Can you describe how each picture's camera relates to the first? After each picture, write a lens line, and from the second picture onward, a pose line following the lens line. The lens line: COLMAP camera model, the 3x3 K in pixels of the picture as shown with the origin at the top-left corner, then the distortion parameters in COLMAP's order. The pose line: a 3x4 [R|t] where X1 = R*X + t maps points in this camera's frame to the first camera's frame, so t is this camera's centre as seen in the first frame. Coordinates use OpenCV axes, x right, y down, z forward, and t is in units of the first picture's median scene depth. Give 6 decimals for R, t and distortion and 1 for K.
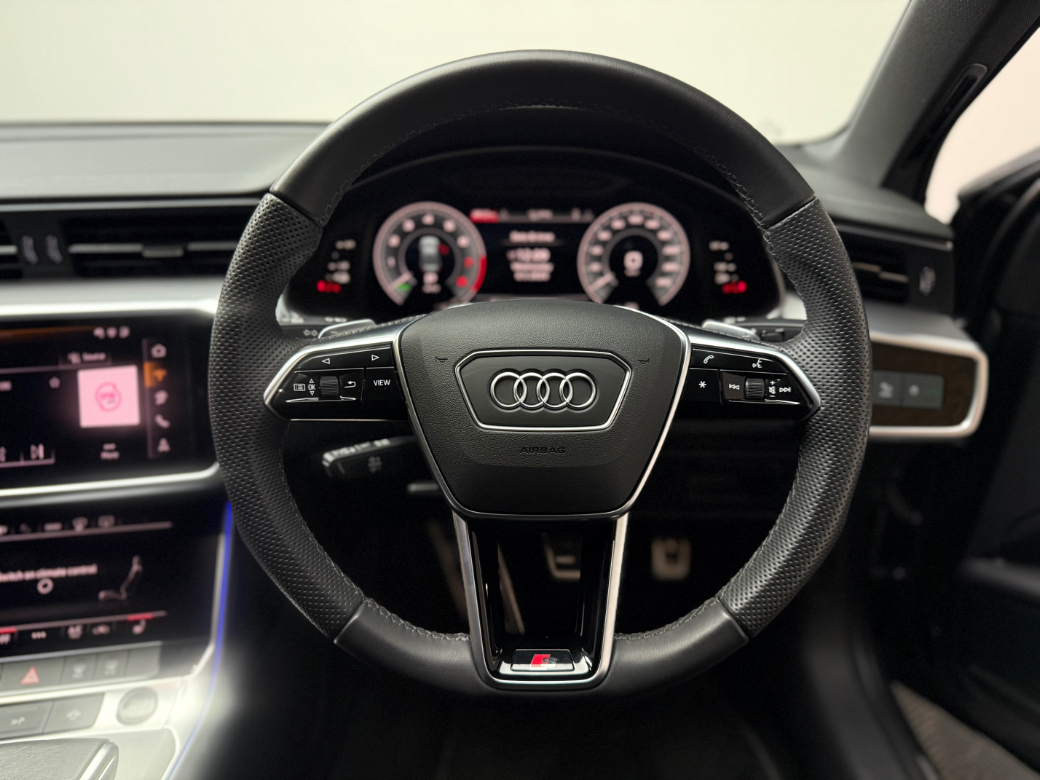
lens RADIAL K [[736.2, 0, 511.5], [0, 736.2, 398.2], [0, 0, 1]] dist [0.004003, -0.019607]
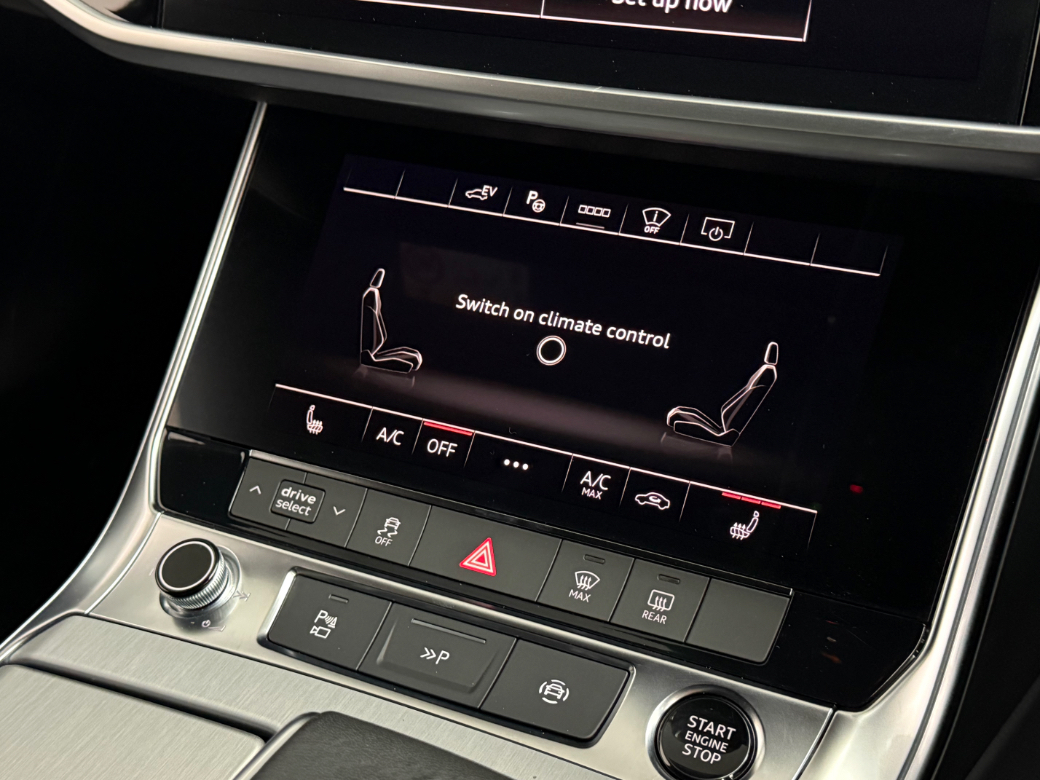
lens RADIAL K [[1410.3, 0, 519.6], [0, 1410.3, 385.0], [0, 0, 1]] dist [0.156911, 0.000000]
pose [[0.804721, 0.274298, -0.526484, -0.245528], [-0.173111, 0.956734, 0.233863, 0.099461], [0.567853, -0.097054, 0.817388, 0.369666]]
